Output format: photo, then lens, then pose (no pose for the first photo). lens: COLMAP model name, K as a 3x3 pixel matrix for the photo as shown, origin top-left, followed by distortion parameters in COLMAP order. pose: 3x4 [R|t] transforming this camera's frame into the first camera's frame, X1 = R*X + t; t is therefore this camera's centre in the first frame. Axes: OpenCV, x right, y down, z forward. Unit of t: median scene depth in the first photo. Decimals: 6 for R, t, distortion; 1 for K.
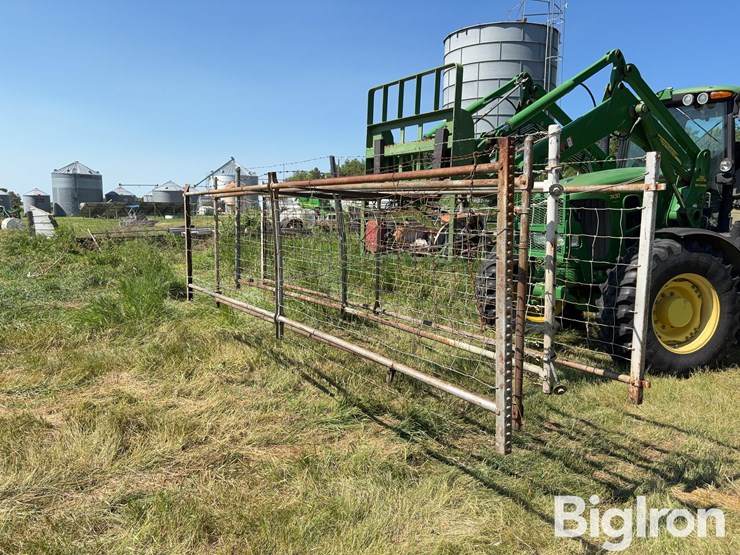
lens RADIAL K [[561.7, 0, 370.0], [0, 561.7, 277.5], [0, 0, 1]] dist [0.064823, -0.080798]
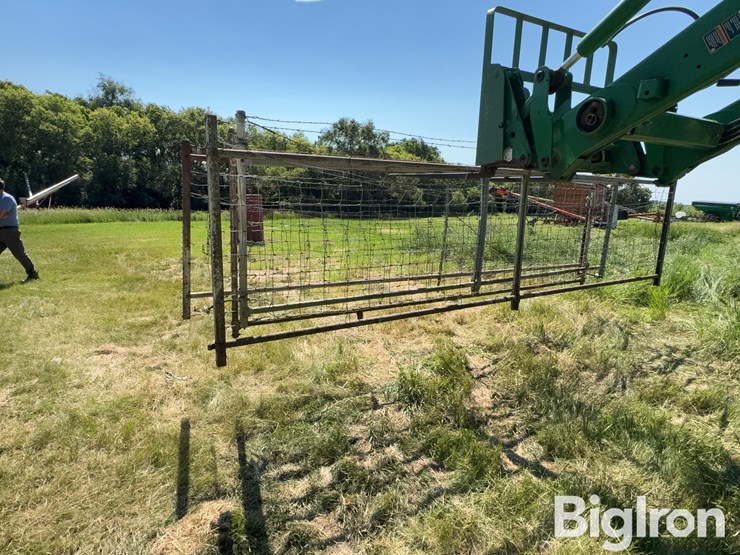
lens RADIAL K [[419.1, 0, 369.6], [0, 419.1, 274.6], [0, 0, 1]] dist [-0.000911, -0.000113]
pose [[-0.063141, 0.164850, -0.984296, 0.694311], [-0.143463, 0.974521, 0.172416, -0.064801], [0.987639, 0.152096, -0.037882, 0.749584]]
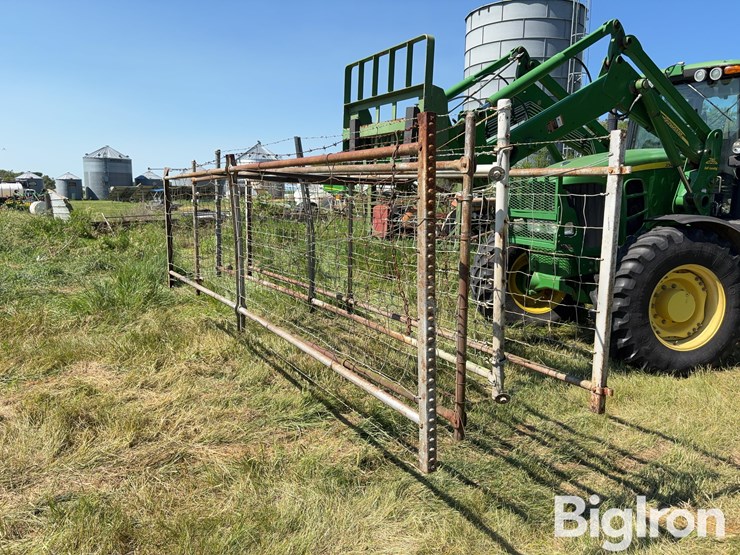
lens RADIAL K [[561.7, 0, 370.0], [0, 561.7, 277.5], [0, 0, 1]] dist [0.064823, -0.080798]
pose [[0.998790, 0.008366, -0.048469, 0.088579], [-0.007017, 0.999585, 0.027938, -0.008308], [0.048683, -0.027564, 0.998434, 0.055131]]
